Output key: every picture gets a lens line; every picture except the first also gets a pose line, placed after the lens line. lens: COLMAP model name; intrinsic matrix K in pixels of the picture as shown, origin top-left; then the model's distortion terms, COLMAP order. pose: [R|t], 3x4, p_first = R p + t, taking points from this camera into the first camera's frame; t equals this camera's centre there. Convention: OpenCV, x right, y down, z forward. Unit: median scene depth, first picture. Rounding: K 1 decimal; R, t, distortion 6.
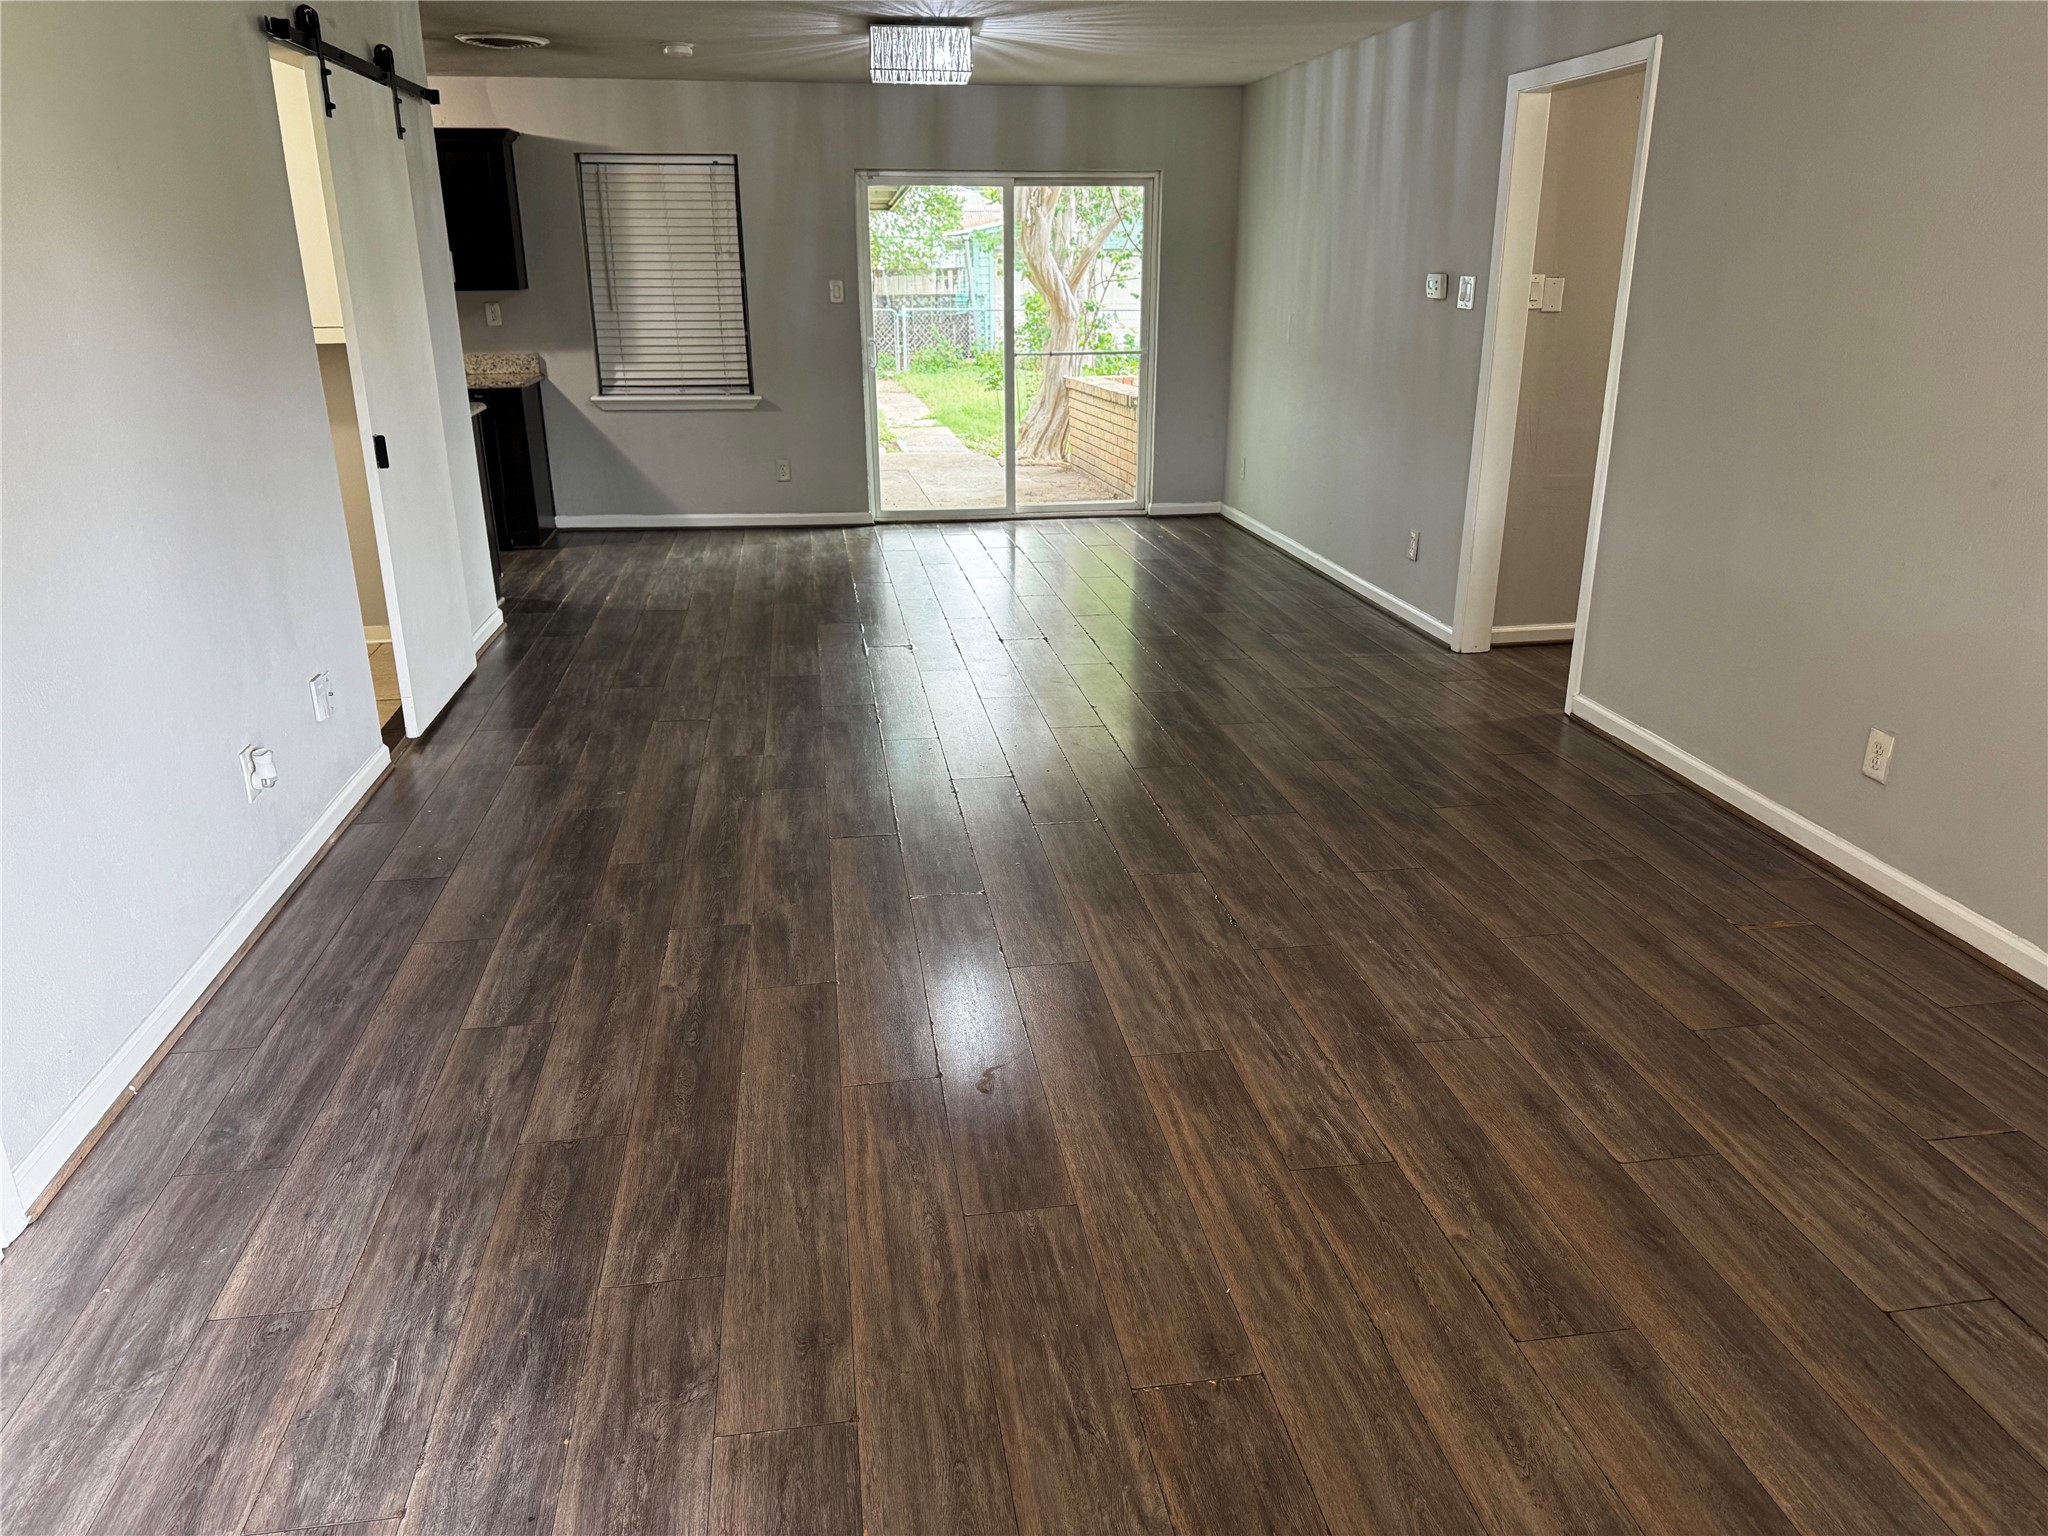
lens RADIAL K [[1417.8, 0, 1026.0], [0, 1417.8, 777.6], [0, 0, 1]] dist [0.138611, -0.216044]
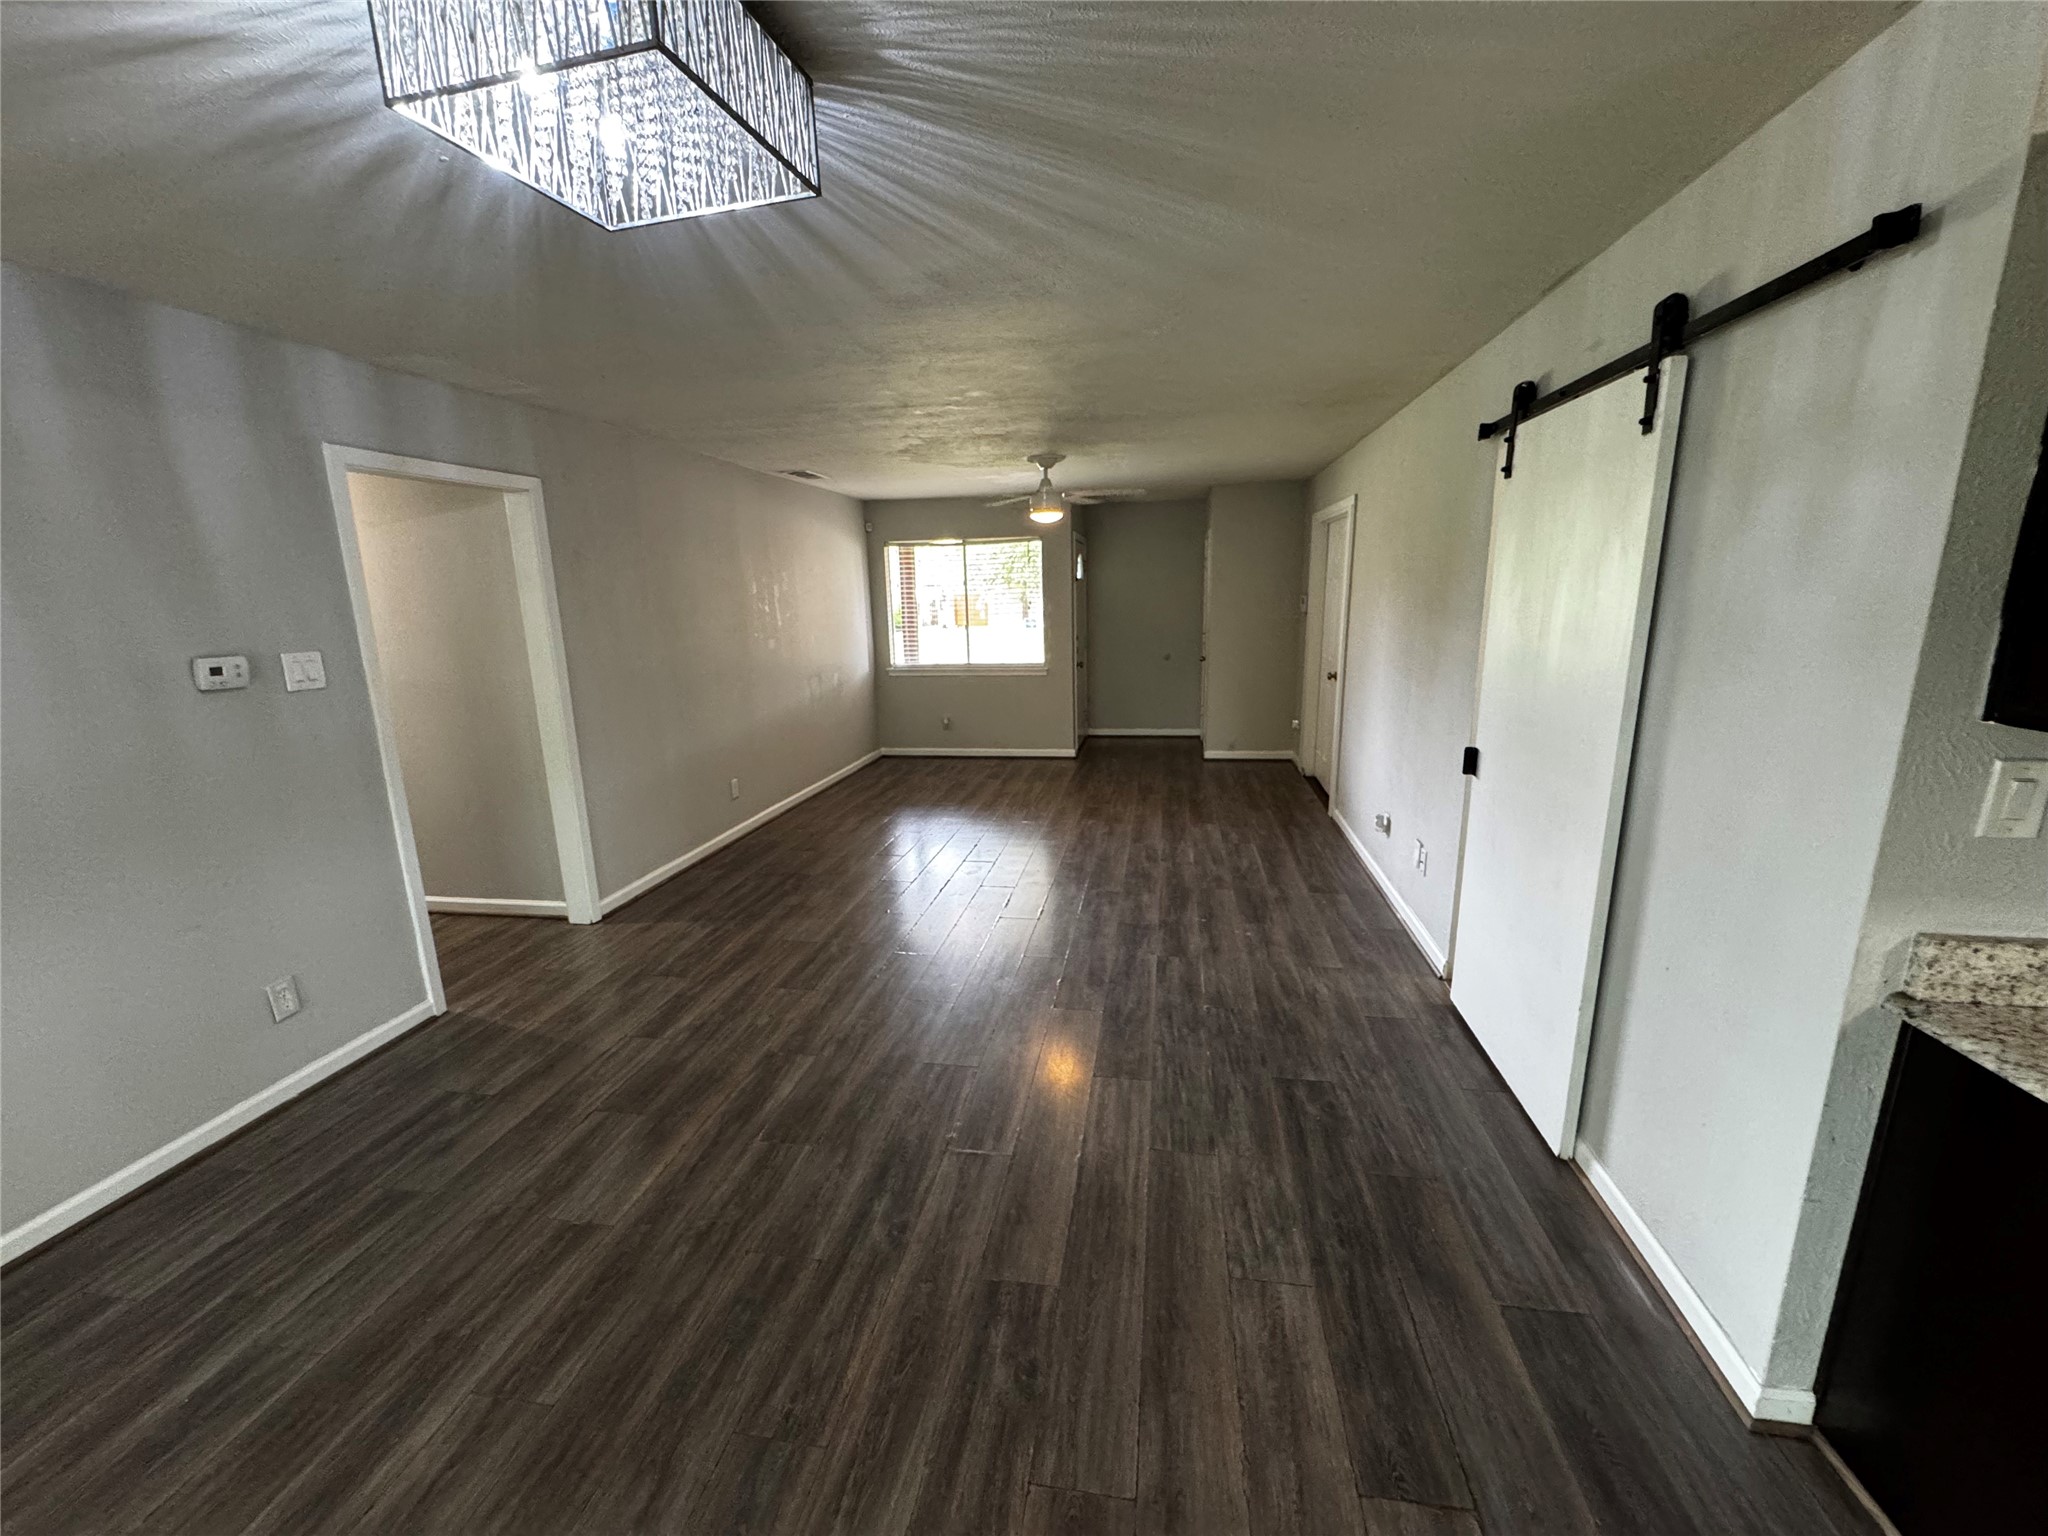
lens RADIAL K [[818.3, 0, 1024.4], [0, 818.3, 771.7], [0, 0, 1]] dist [-0.003030, 0.000433]
pose [[-0.948561, -0.042781, 0.313692, -0.247491], [0.132754, 0.845767, 0.516774, -0.474758], [-0.287418, 0.531835, -0.796582, 1.283584]]
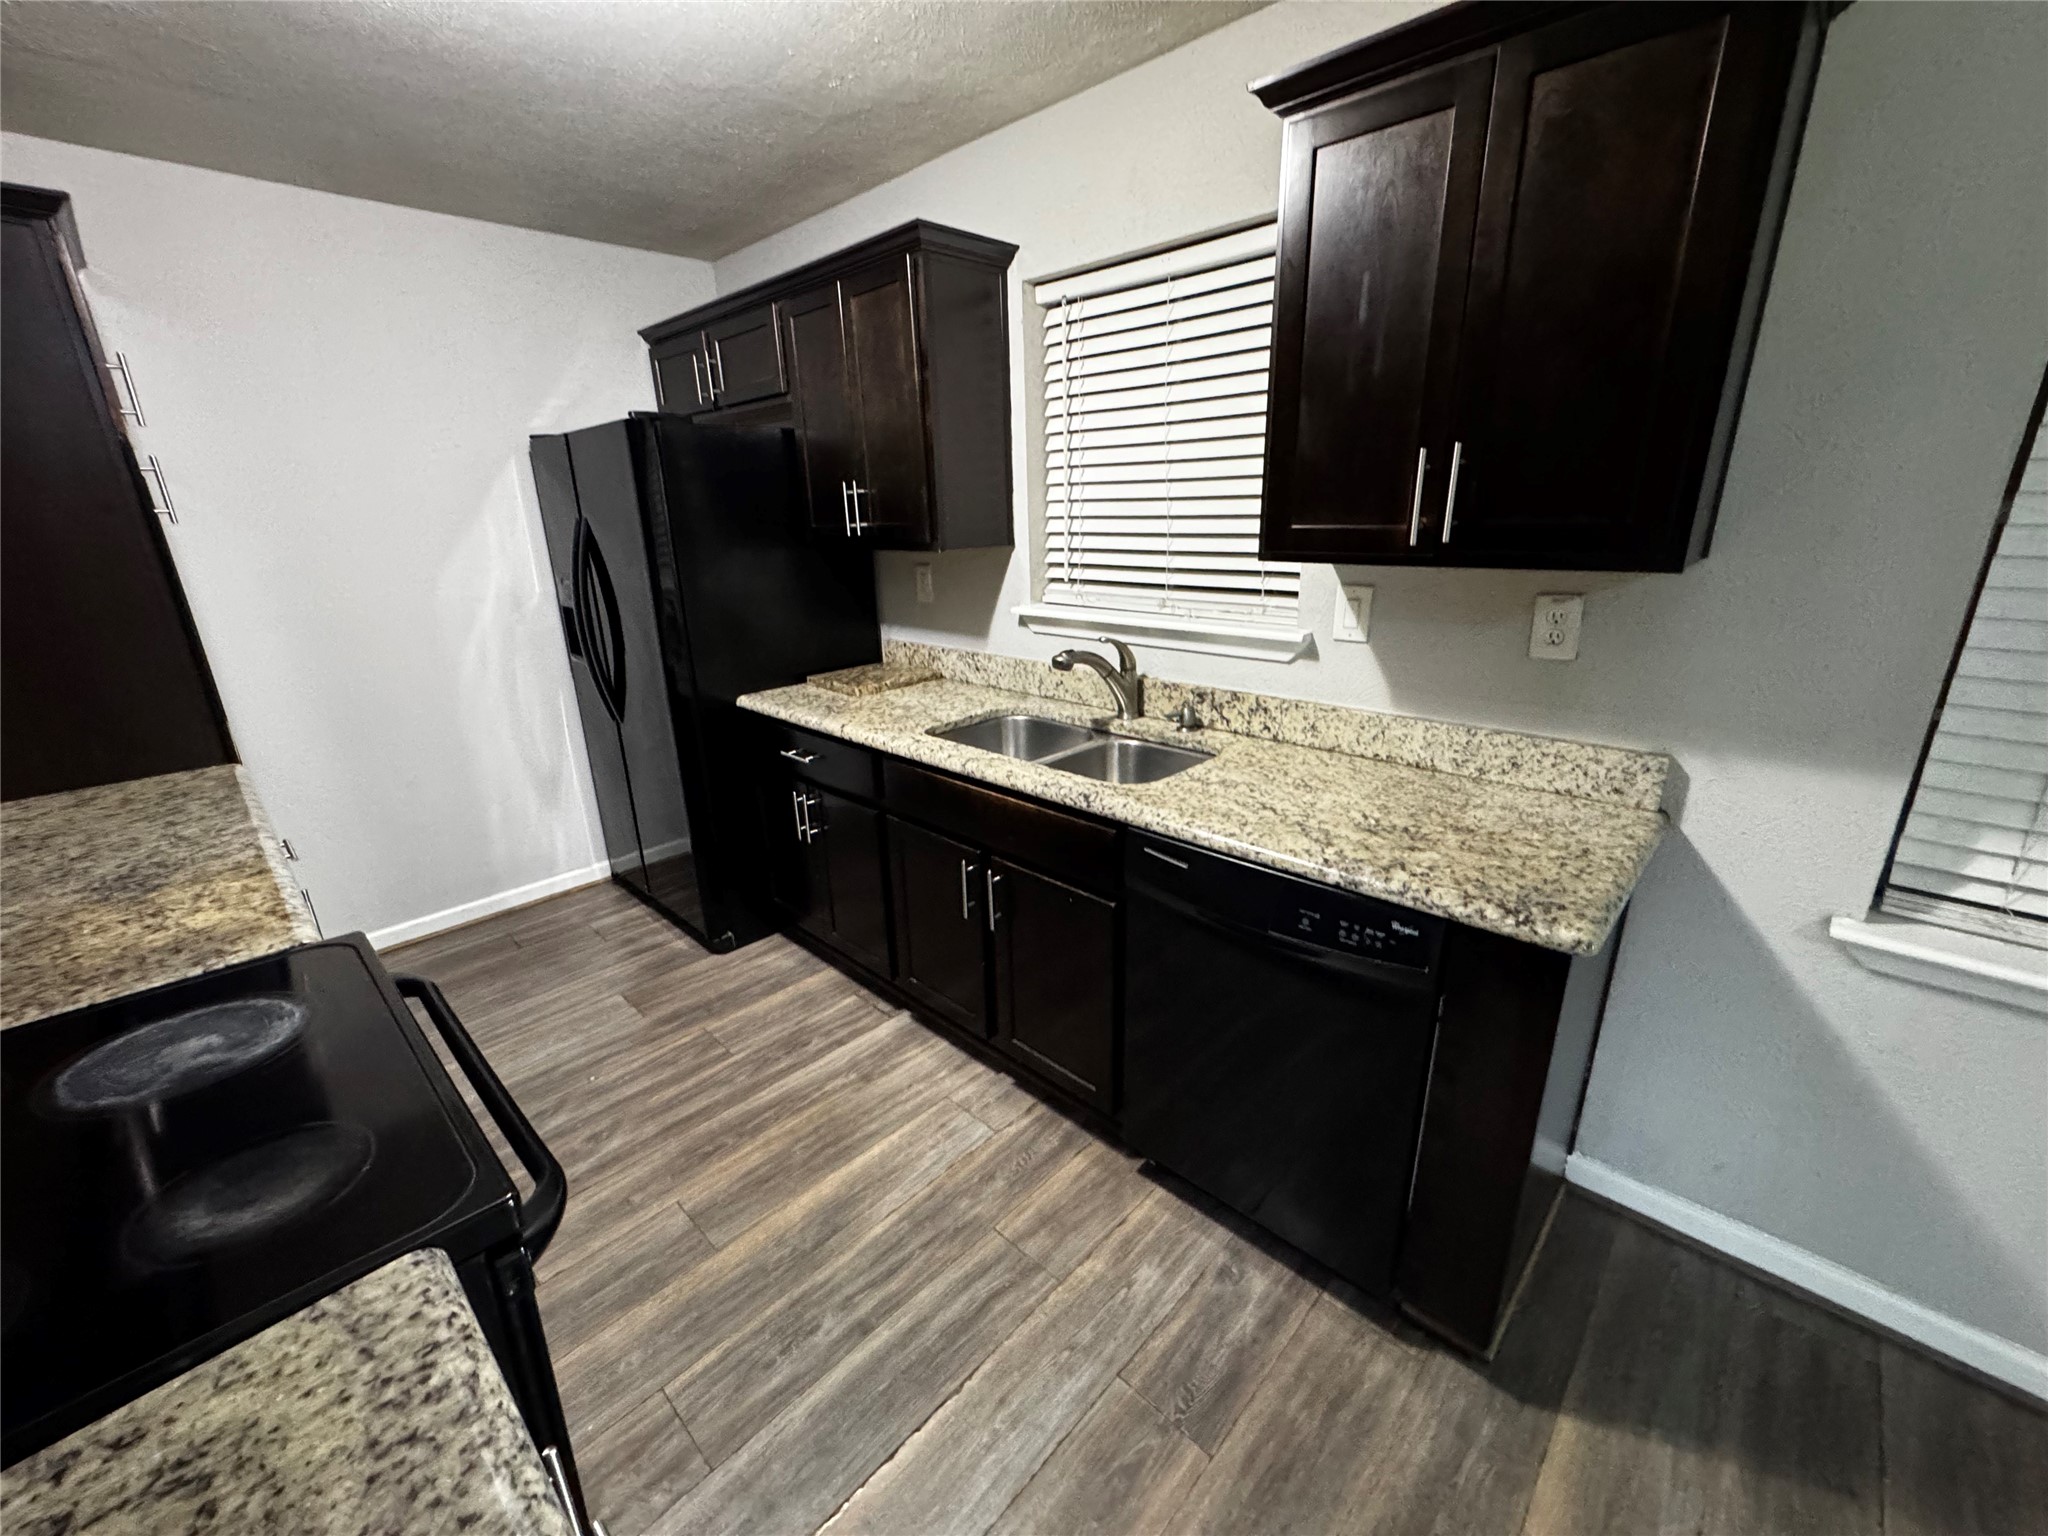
lens RADIAL K [[818.3, 0, 1024.4], [0, 818.3, 771.7], [0, 0, 1]] dist [-0.003030, 0.000433]
pose [[0.606831, 0.237808, -0.758421, -0.414607], [-0.249482, 0.962958, 0.102326, -0.395431], [0.754662, 0.127118, 0.643682, 1.121712]]
